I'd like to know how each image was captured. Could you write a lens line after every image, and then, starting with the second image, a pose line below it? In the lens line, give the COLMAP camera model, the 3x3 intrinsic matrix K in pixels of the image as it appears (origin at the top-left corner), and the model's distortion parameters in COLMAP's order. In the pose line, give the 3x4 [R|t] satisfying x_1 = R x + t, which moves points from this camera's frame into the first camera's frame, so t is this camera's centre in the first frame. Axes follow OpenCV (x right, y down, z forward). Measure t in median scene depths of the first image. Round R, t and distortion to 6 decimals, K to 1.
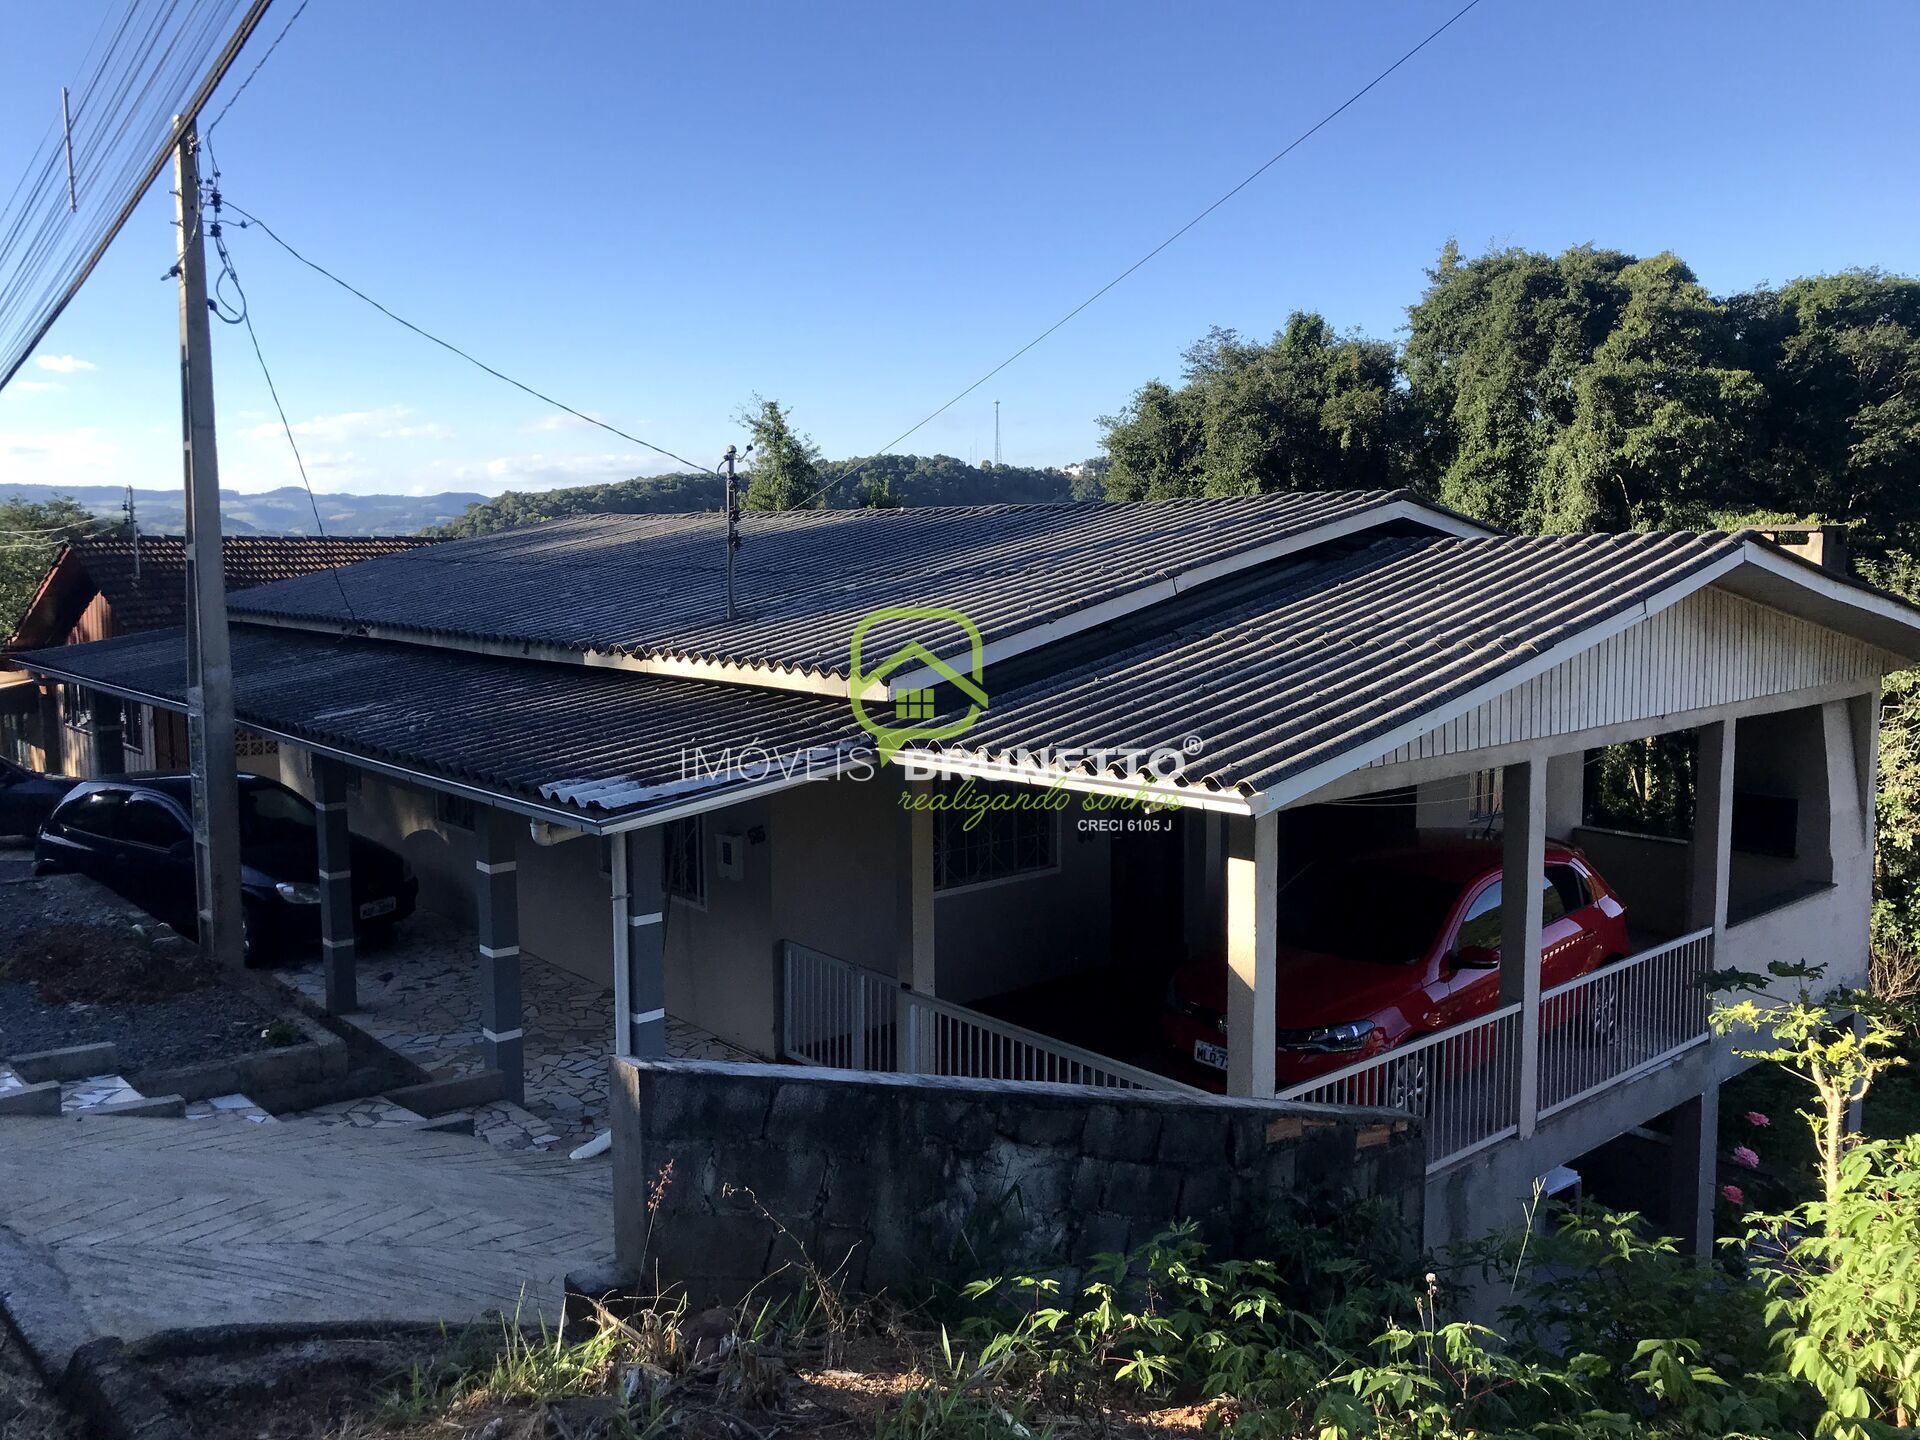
lens RADIAL K [[1572.3, 0, 950.3], [0, 1572.3, 714.1], [0, 0, 1]] dist [0.030576, 0.004381]
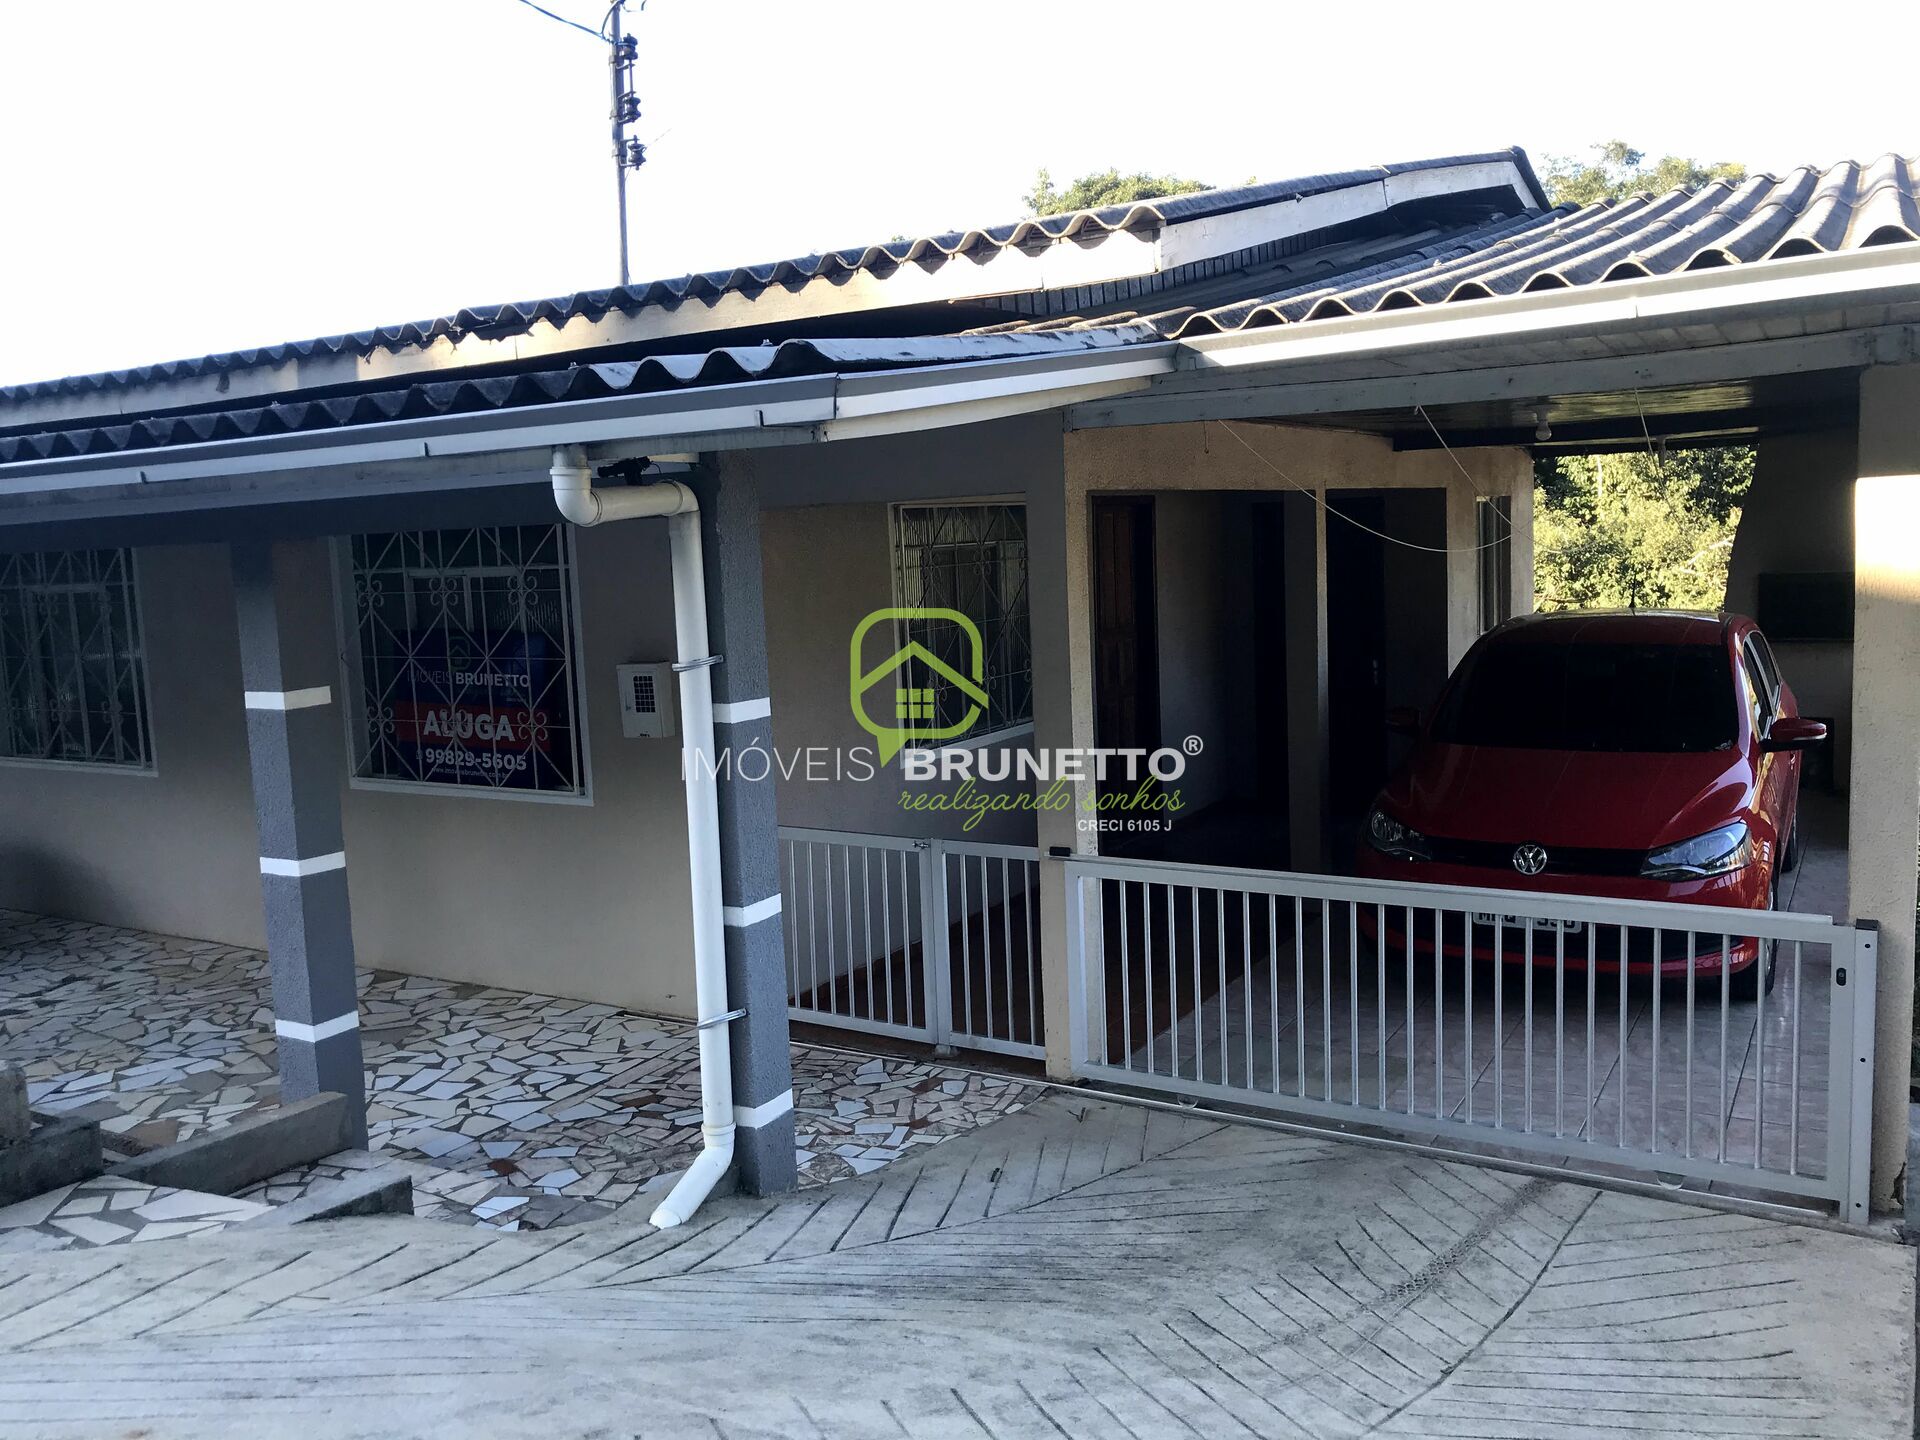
lens RADIAL K [[1572.3, 0, 969.0], [0, 1572.3, 719.4], [0, 0, 1]] dist [0.030576, 0.004381]
pose [[0.948699, -0.075247, 0.307095, -0.236789], [0.074974, 0.997105, 0.012704, 0.113239], [-0.307161, 0.010972, 0.951594, 0.446445]]
